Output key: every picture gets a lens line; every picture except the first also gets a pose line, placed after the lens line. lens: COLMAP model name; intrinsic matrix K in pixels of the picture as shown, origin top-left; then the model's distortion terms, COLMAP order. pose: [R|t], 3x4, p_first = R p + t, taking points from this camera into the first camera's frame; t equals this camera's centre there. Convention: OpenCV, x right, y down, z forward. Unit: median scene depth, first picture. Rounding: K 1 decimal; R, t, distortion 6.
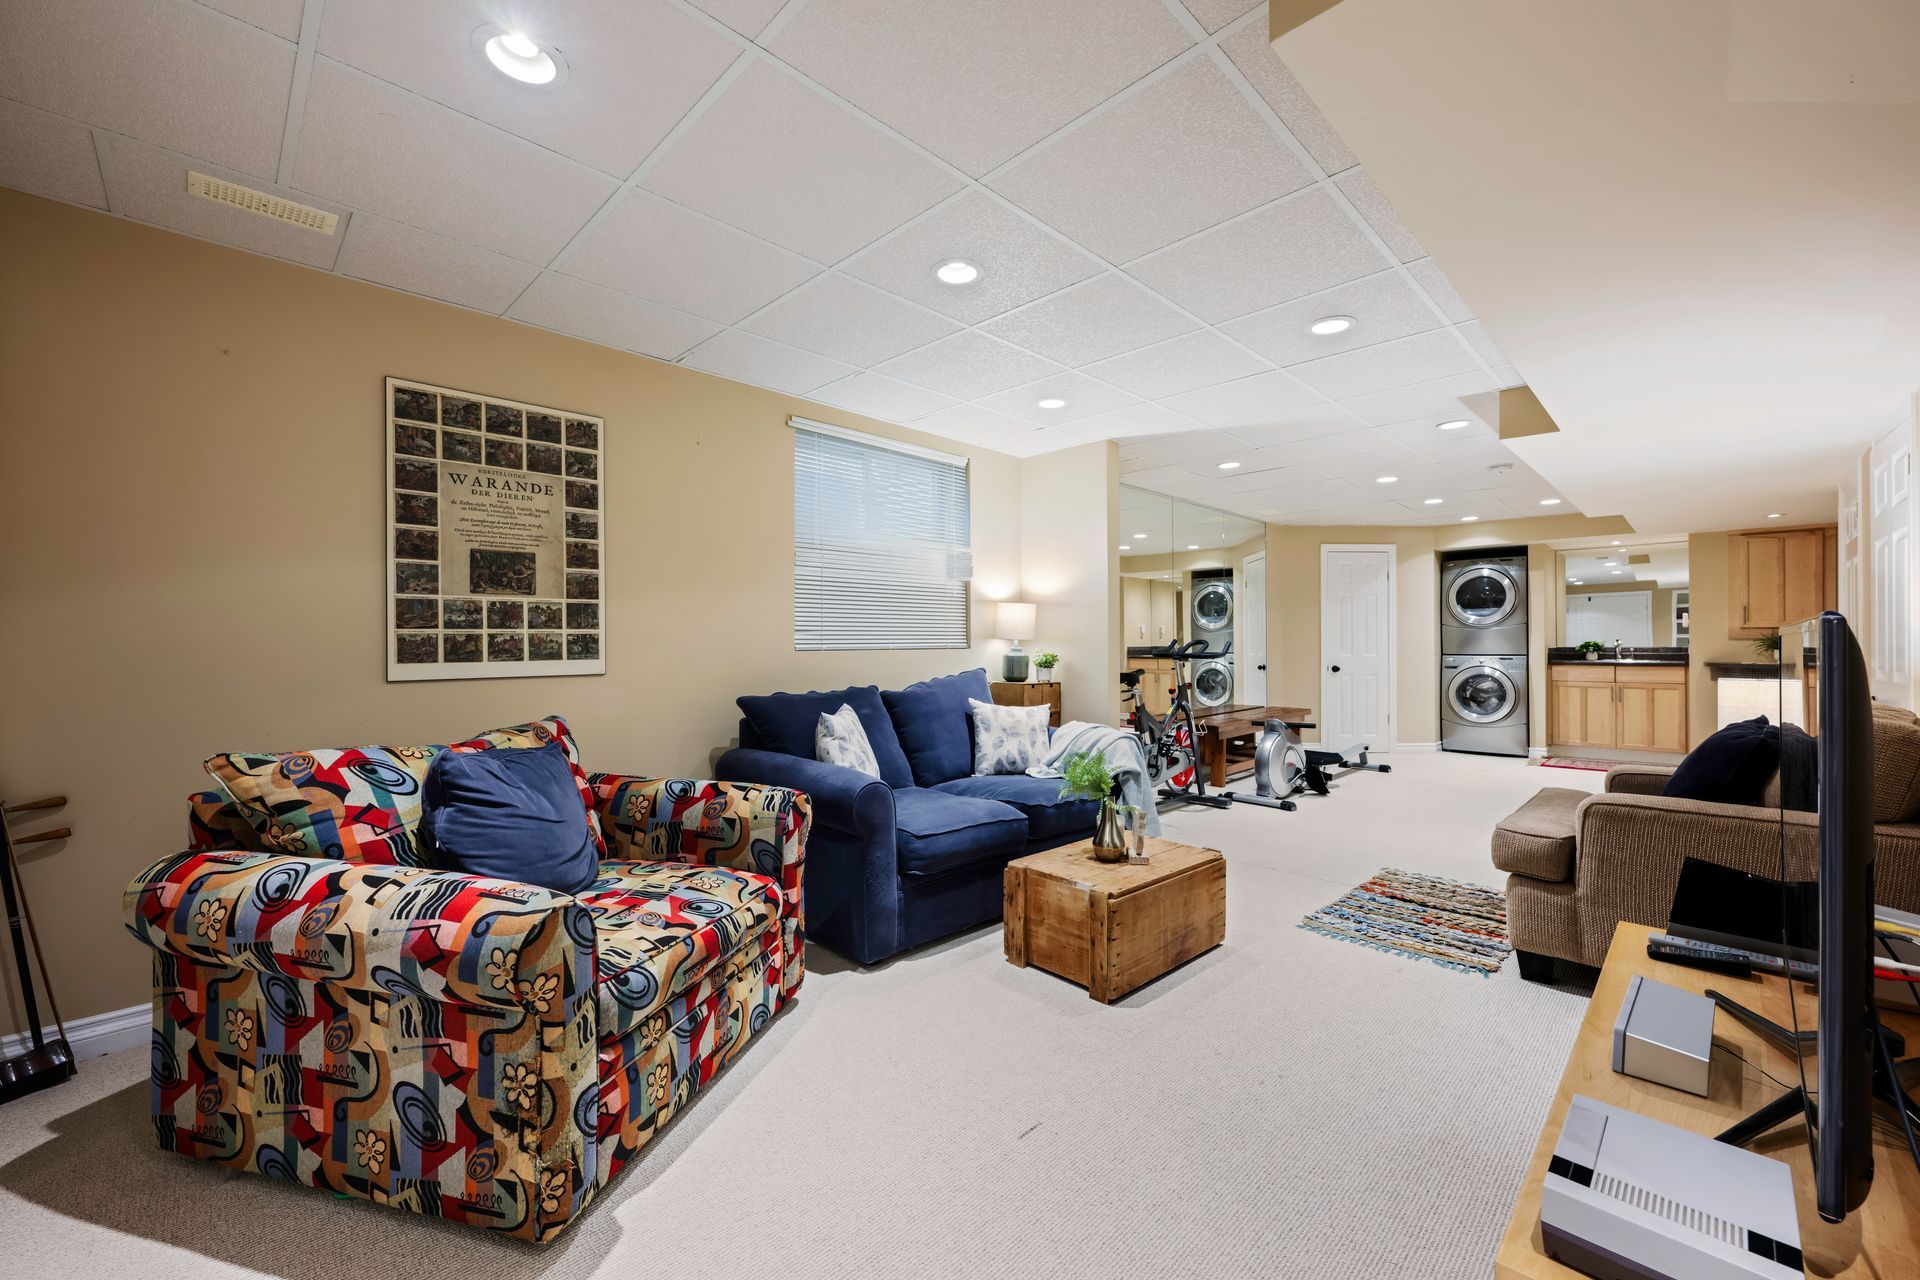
lens RADIAL K [[750.9, 0, 954.9], [0, 750.9, 639.7], [0, 0, 1]] dist [-0.001357, -0.000094]
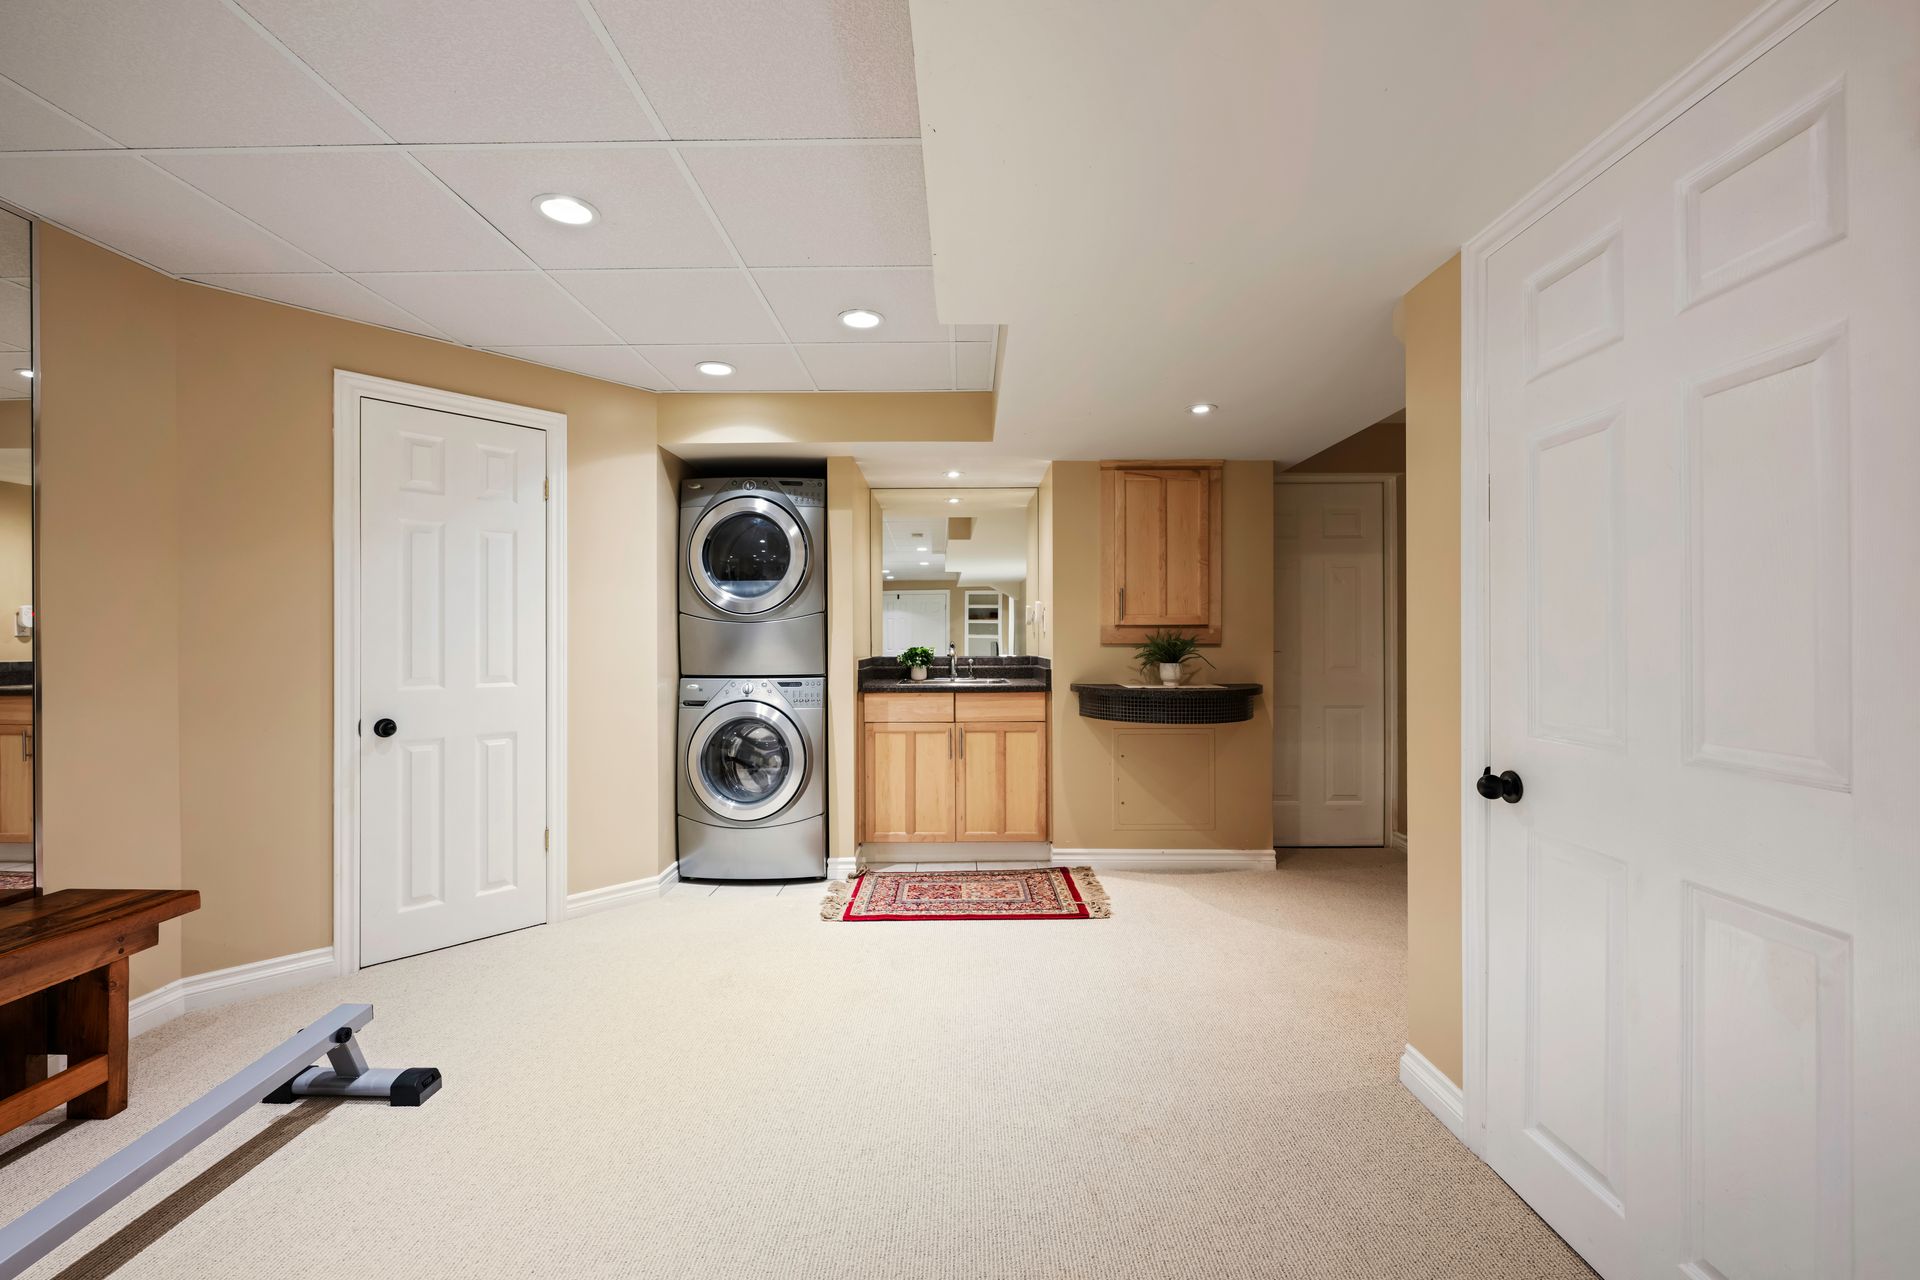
lens RADIAL K [[750.9, 0, 960.9], [0, 750.9, 640.3], [0, 0, 1]] dist [-0.001357, -0.000094]
pose [[0.697318, 0.001930, 0.716759, 0.457711], [-0.001410, 0.999998, -0.001320, -0.002716], [-0.716760, -0.000091, 0.697320, 0.574175]]
